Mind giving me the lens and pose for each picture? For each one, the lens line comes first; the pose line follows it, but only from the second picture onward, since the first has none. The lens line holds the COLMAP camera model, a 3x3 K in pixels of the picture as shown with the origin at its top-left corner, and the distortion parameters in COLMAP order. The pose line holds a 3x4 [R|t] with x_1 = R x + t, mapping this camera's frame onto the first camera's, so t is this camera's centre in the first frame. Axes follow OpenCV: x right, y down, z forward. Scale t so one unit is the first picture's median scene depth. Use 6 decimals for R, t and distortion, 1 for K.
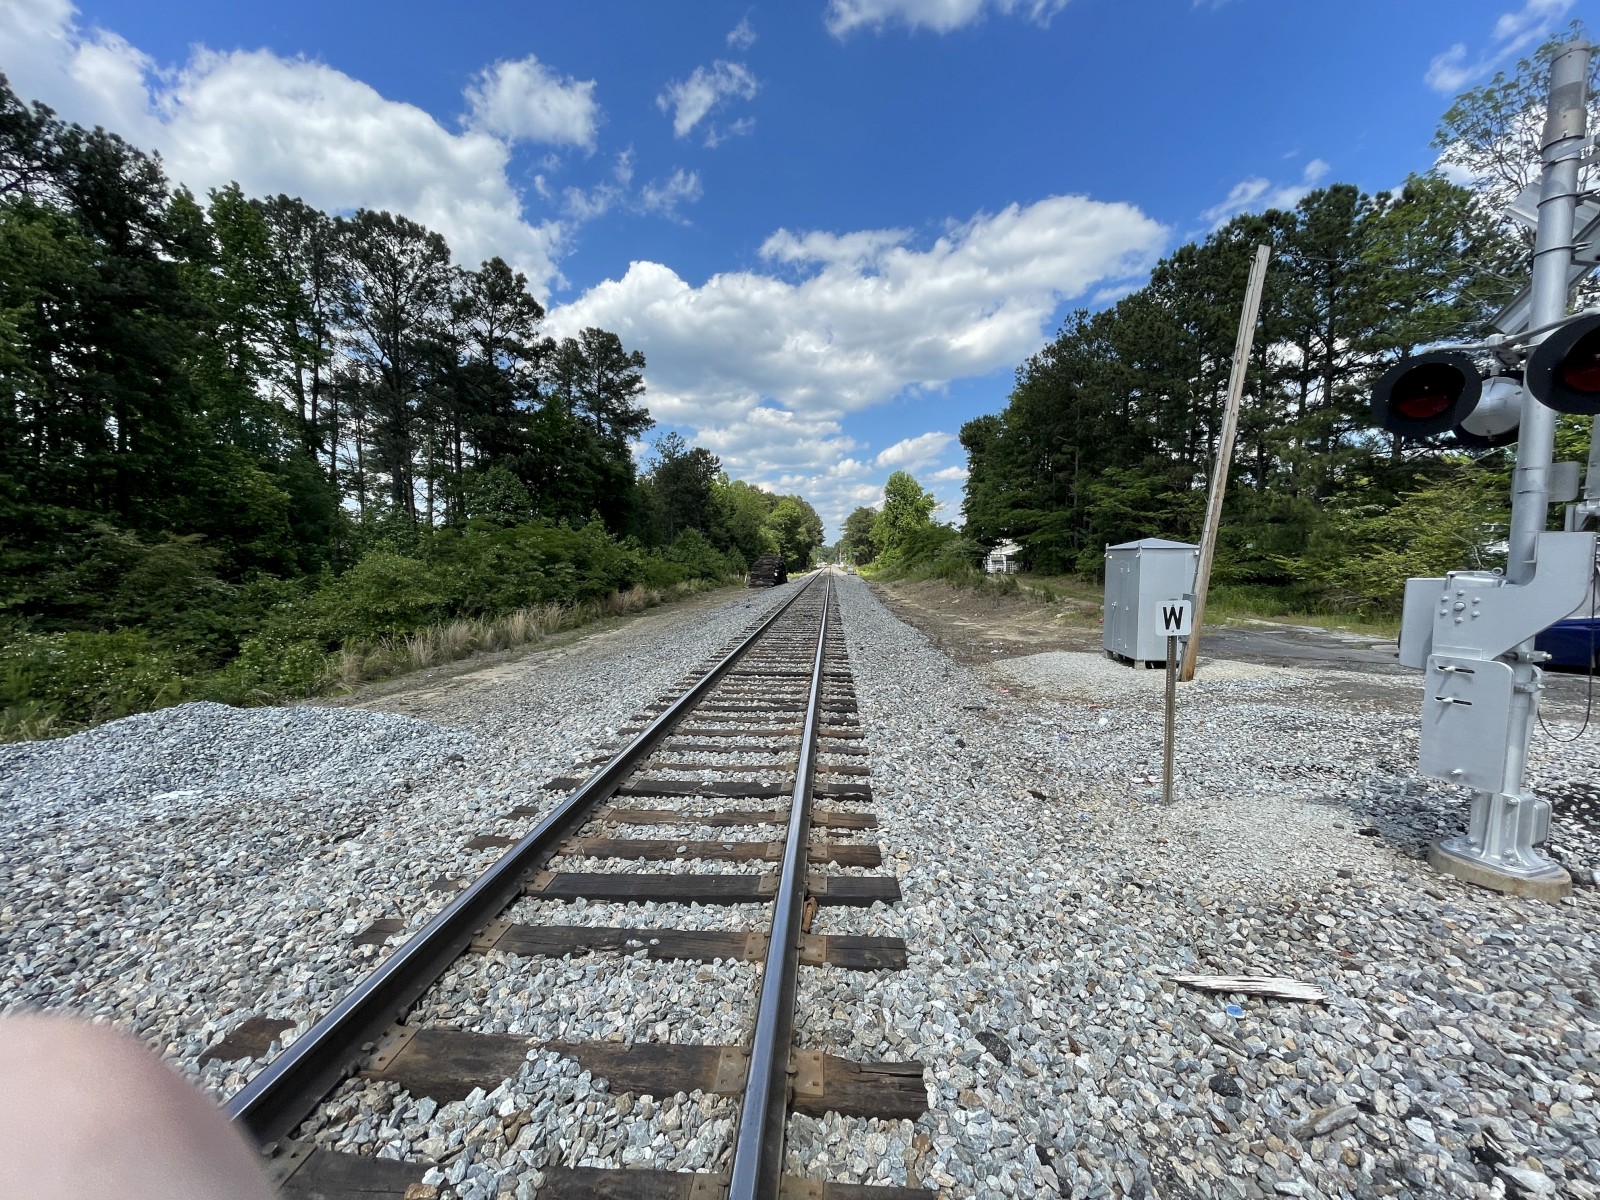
lens RADIAL K [[641.1, 0, 808.1], [0, 641.1, 598.8], [0, 0, 1]] dist [-0.002392, 0.000191]
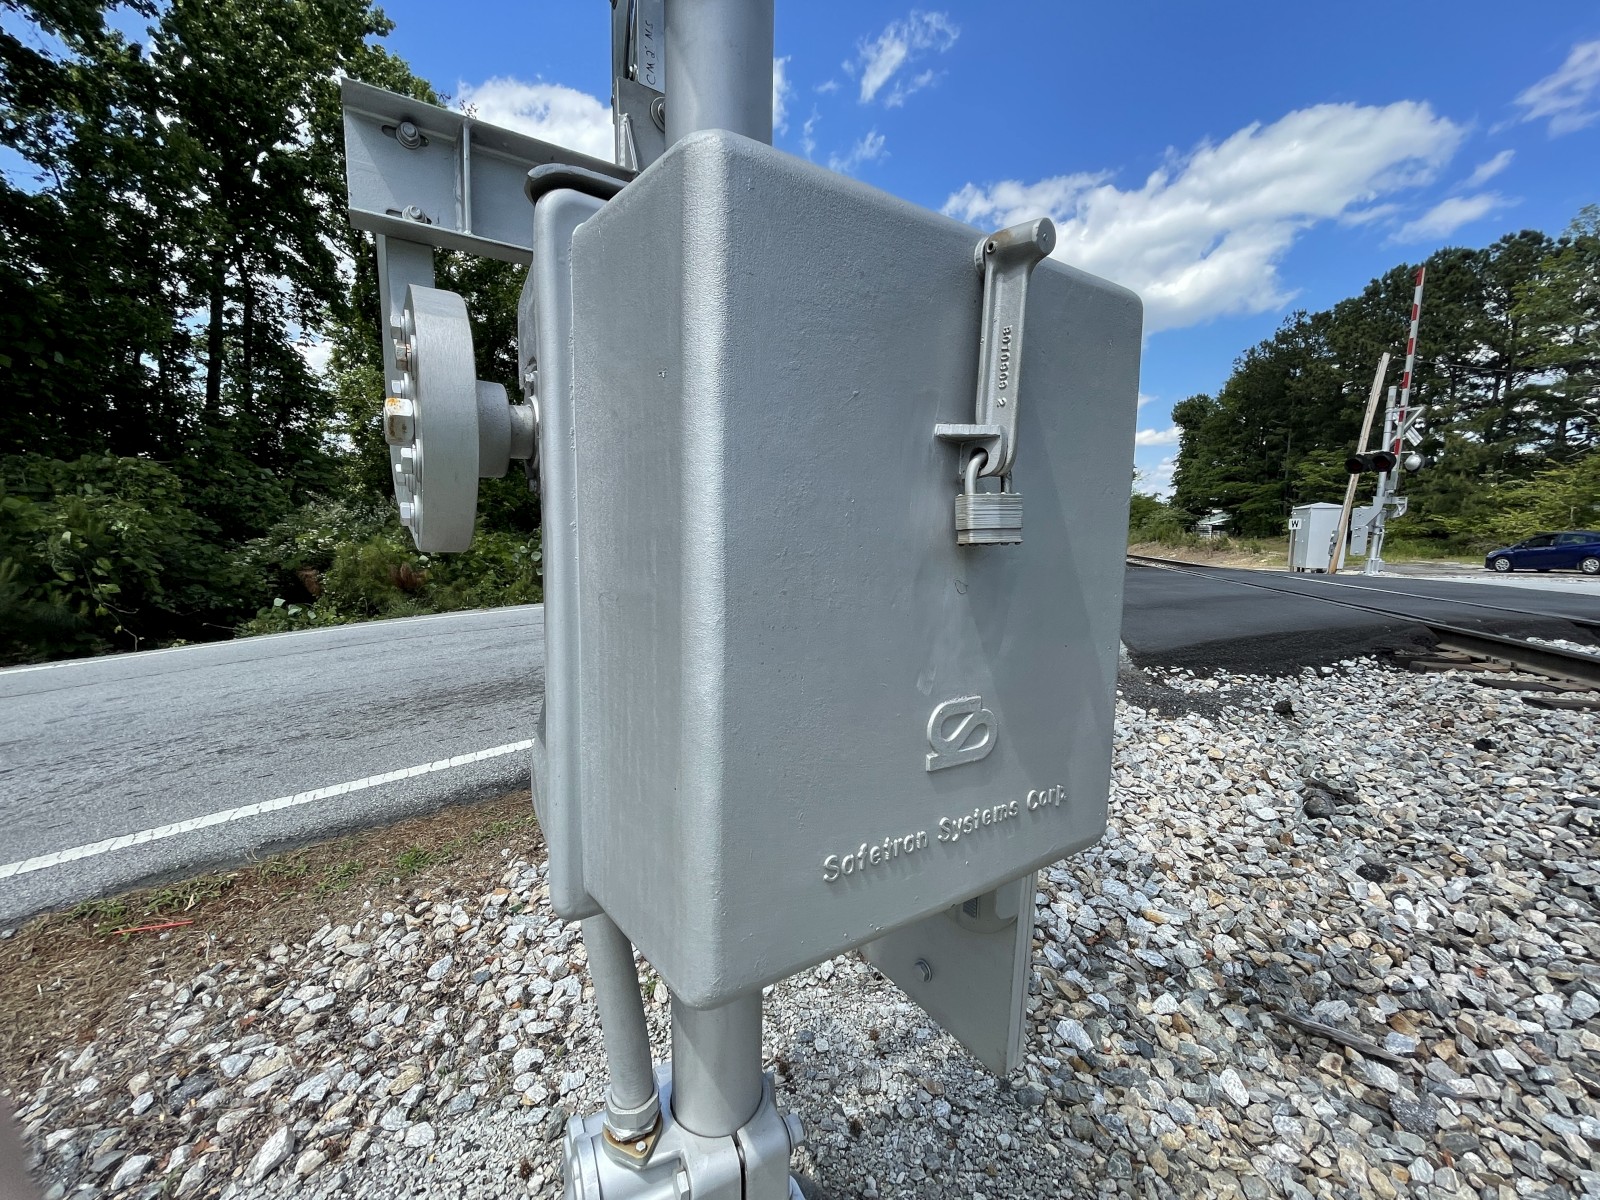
lens RADIAL K [[646.2, 0, 802.5], [0, 646.2, 592.8], [0, 0, 1]] dist [-0.001660, -0.000036]
pose [[0.966583, 0.032281, -0.254314, -0.259303], [-0.024106, 0.999090, 0.035198, 0.084429], [0.255219, -0.027891, 0.966481, -0.734481]]
